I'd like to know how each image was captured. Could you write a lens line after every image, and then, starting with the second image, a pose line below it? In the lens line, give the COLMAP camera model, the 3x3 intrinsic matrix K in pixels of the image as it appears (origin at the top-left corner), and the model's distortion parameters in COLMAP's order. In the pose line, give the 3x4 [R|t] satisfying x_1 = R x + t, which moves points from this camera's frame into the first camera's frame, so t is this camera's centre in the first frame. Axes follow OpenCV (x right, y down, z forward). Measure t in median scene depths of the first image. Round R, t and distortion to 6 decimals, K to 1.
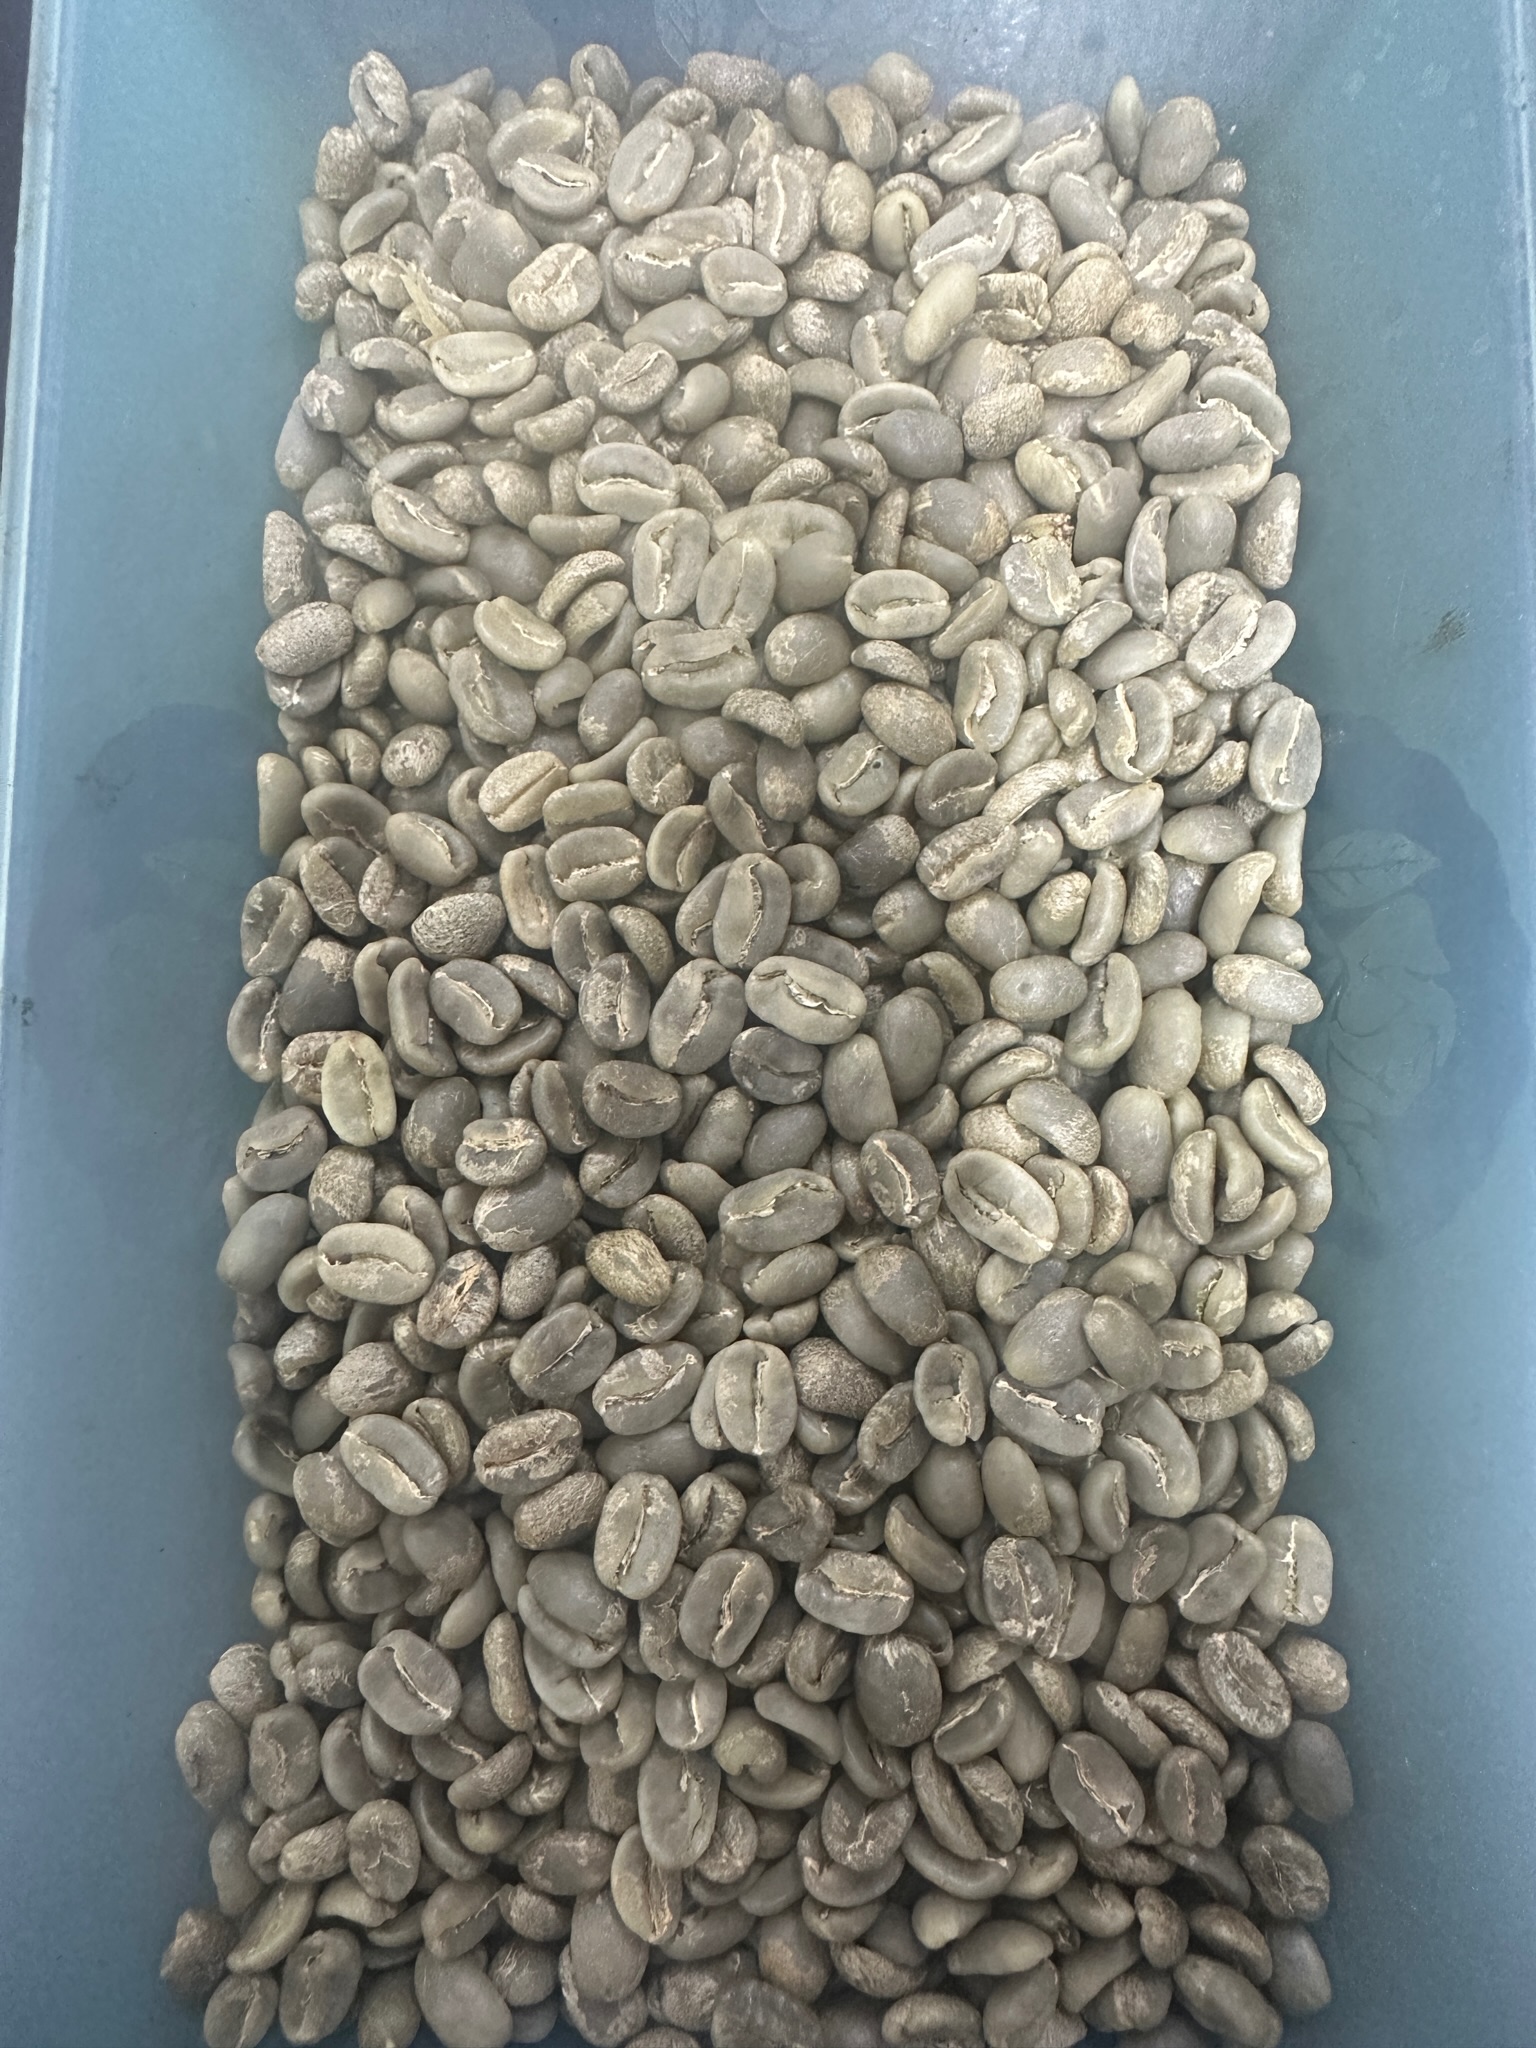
lens RADIAL K [[1473.1, 0, 766.4], [0, 1473.1, 998.5], [0, 0, 1]] dist [-0.010885, -0.001257]
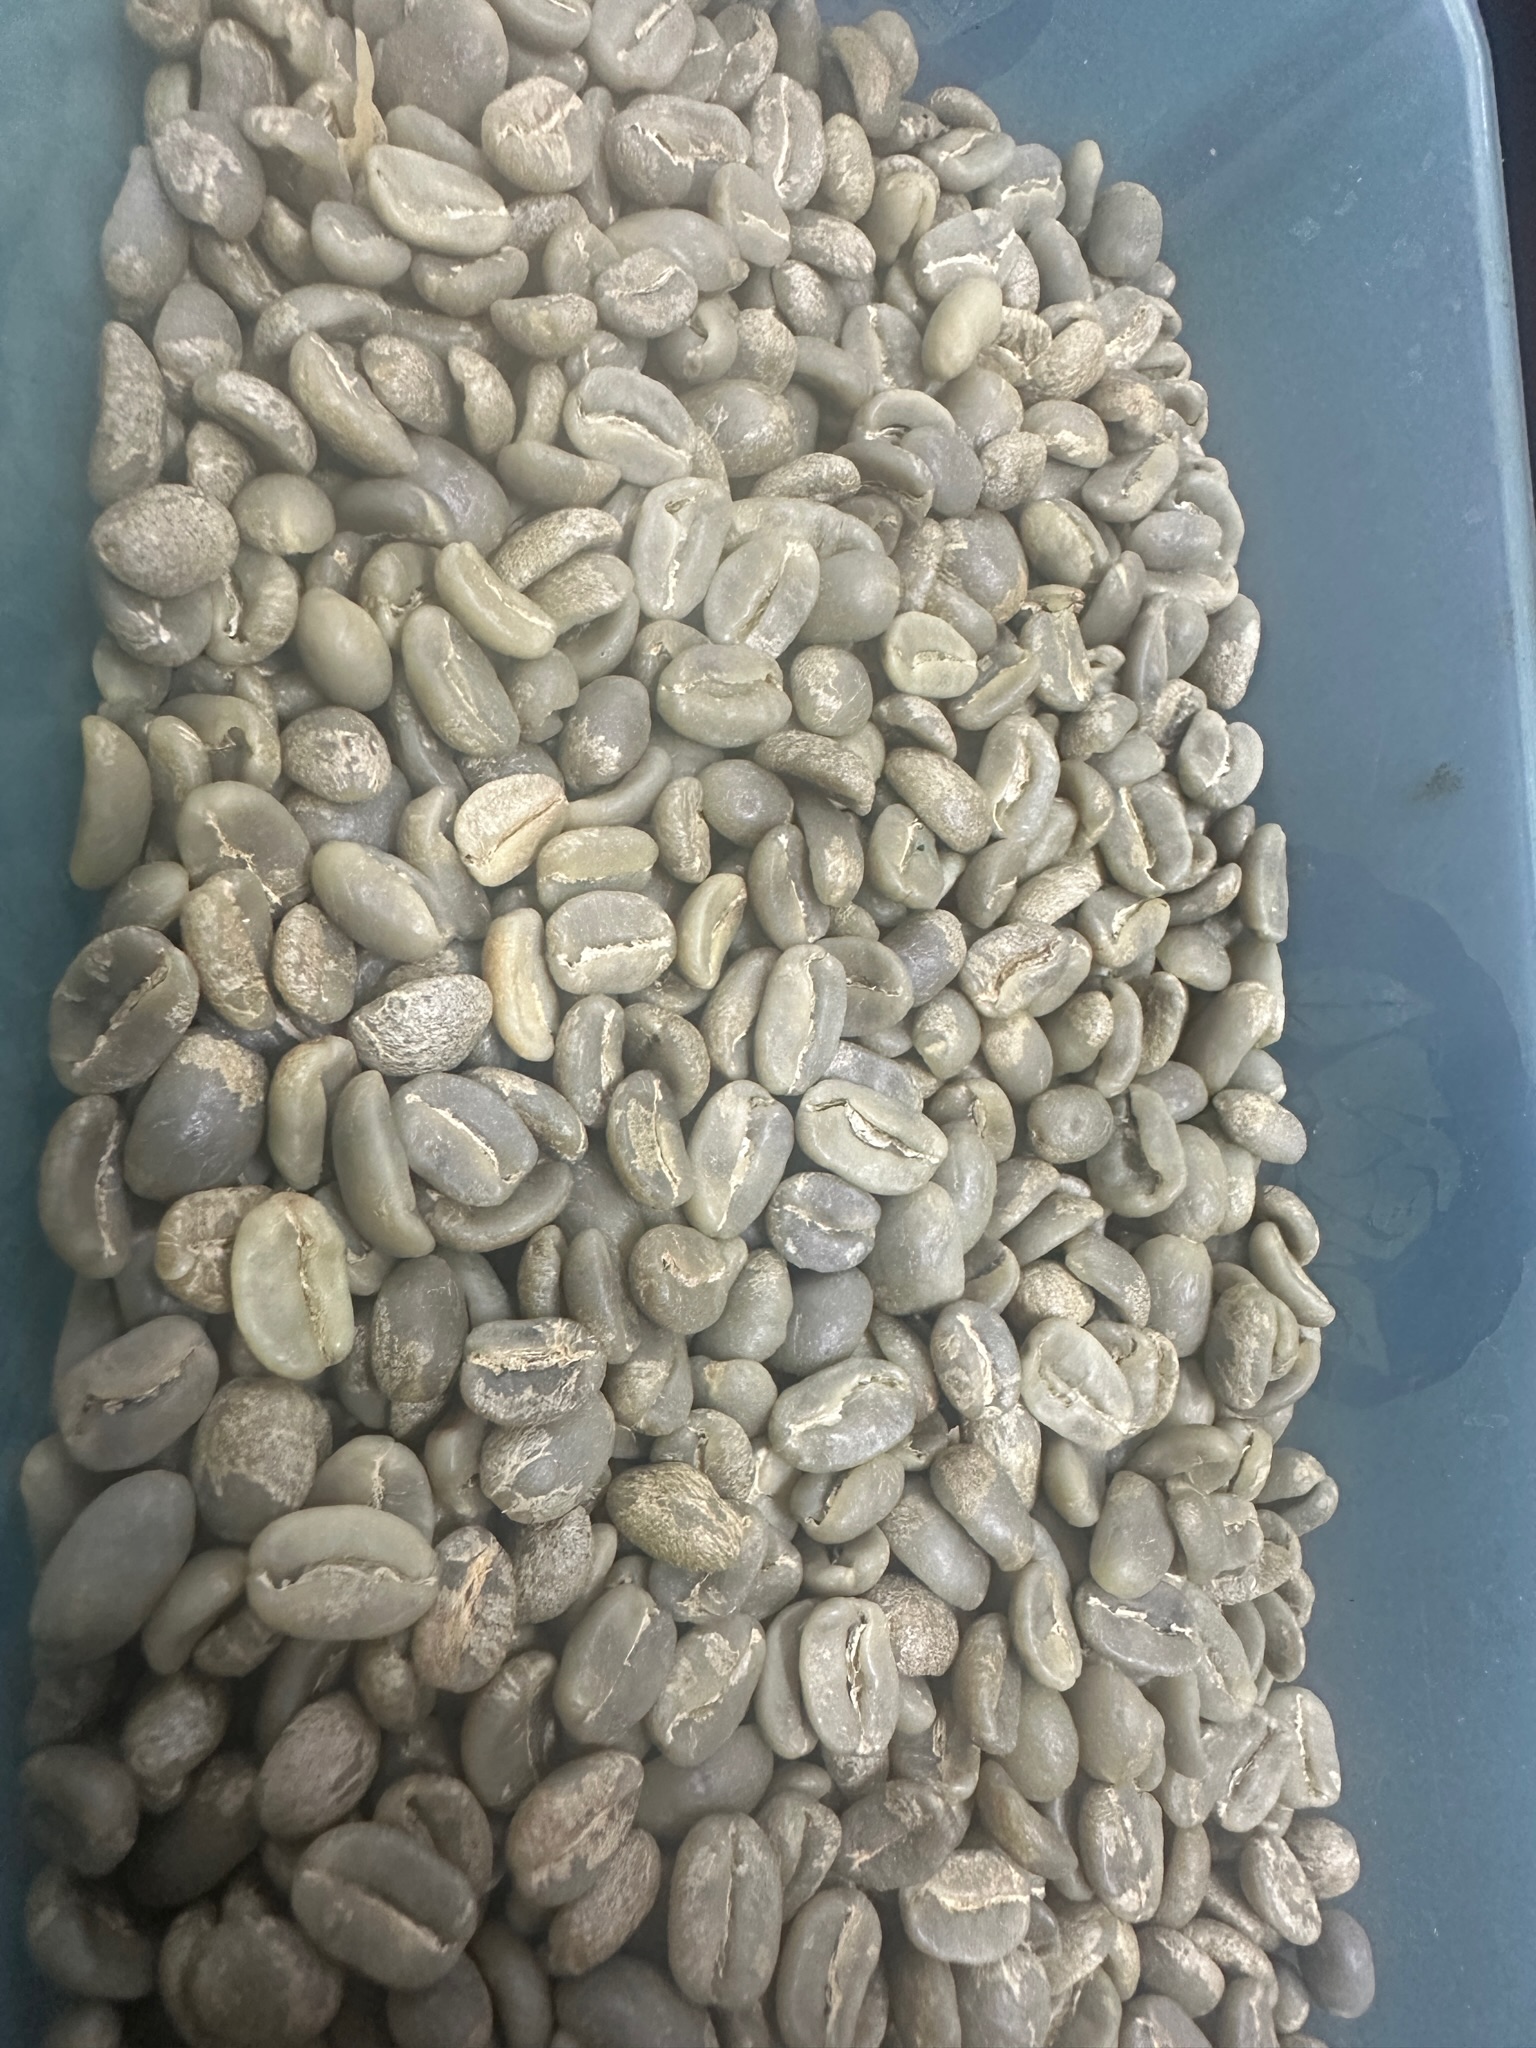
lens RADIAL K [[1473.1, 0, 766.4], [0, 1473.1, 998.5], [0, 0, 1]] dist [-0.010885, -0.001257]
pose [[0.839029, 0.051552, 0.541638, -0.439196], [-0.030506, 0.998392, -0.047769, -0.033356], [-0.543230, 0.023557, 0.839253, 0.366560]]
